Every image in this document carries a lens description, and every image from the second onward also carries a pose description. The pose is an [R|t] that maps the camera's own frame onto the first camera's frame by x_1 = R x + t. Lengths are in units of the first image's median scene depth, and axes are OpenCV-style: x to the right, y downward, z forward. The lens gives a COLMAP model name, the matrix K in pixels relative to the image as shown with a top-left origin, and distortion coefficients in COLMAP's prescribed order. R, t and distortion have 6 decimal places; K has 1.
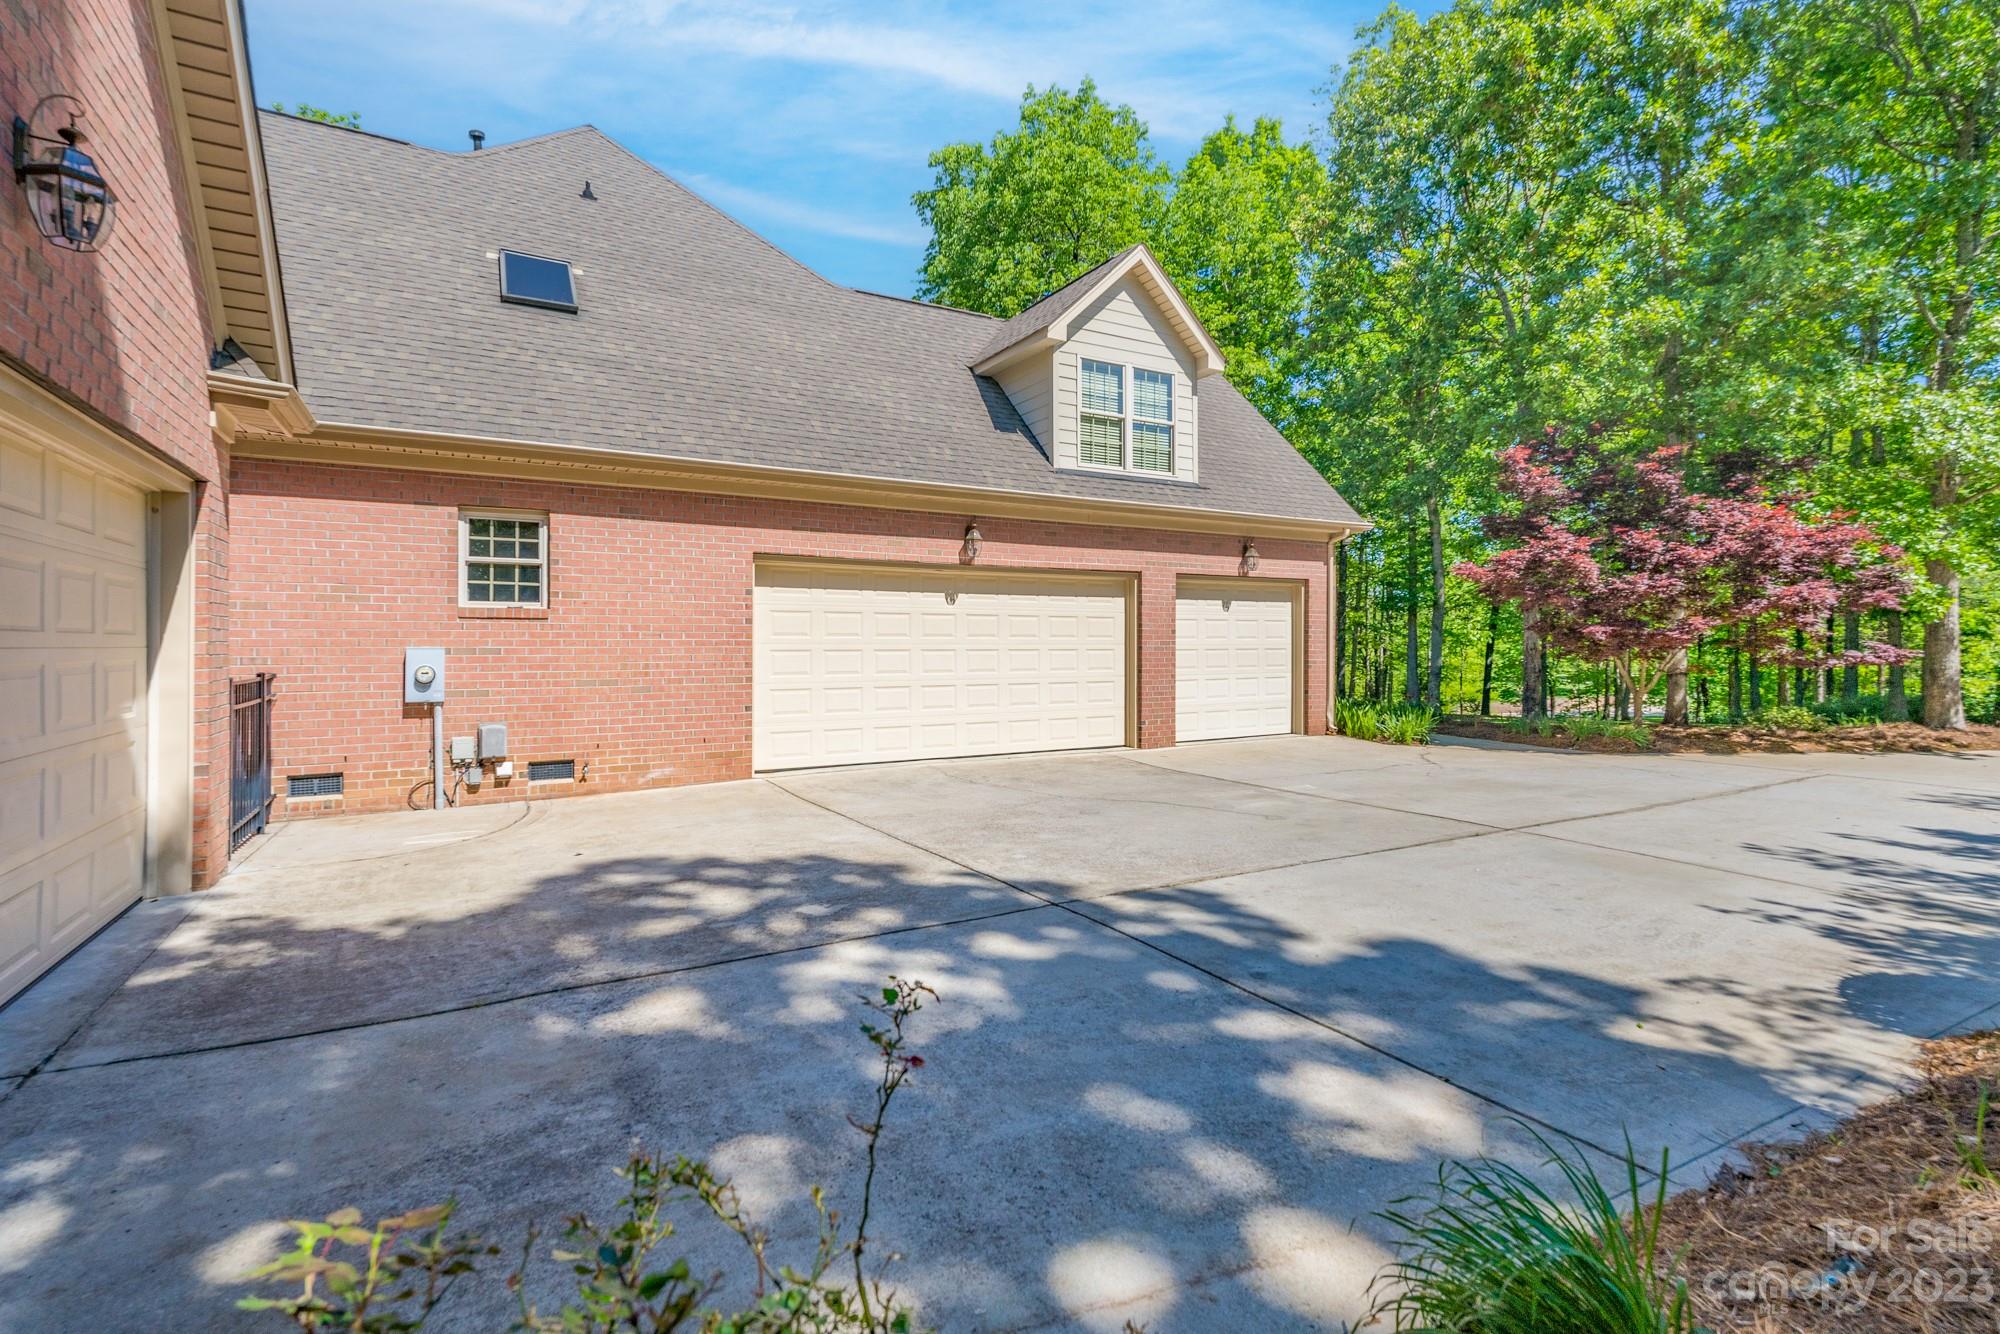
lens RADIAL K [[942.8, 0, 996.1], [0, 942.8, 660.2], [0, 0, 1]] dist [-0.001298, -0.000272]
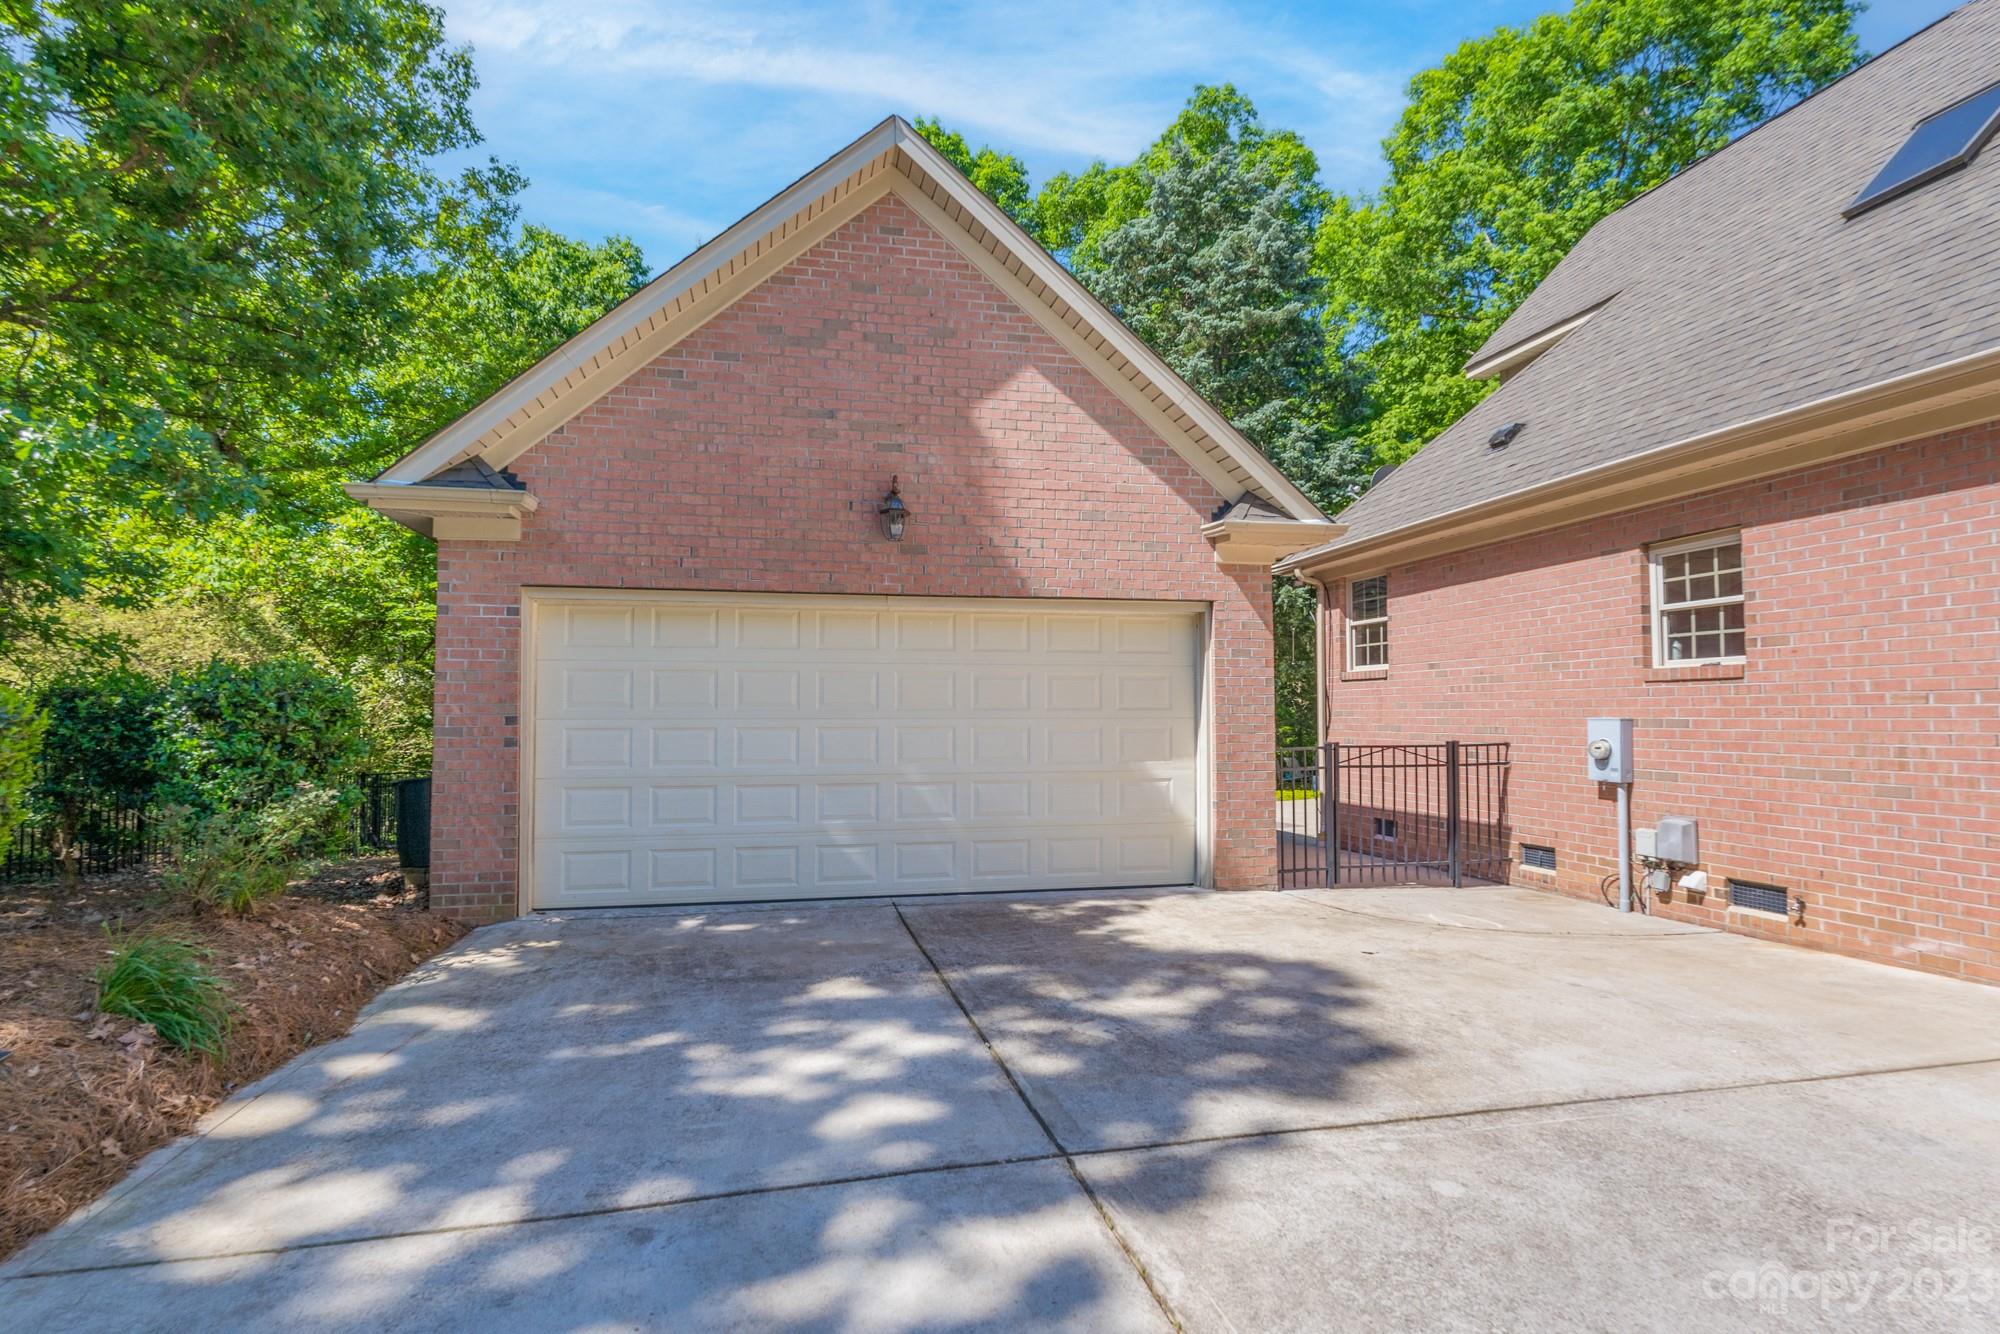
lens RADIAL K [[942.8, 0, 964.8], [0, 942.8, 678.2], [0, 0, 1]] dist [-0.001298, -0.000272]
pose [[-0.321828, -0.034511, -0.946169, 0.388845], [-0.009110, 0.999402, -0.033353, -0.015698], [0.946754, -0.002114, -0.321950, 0.697596]]
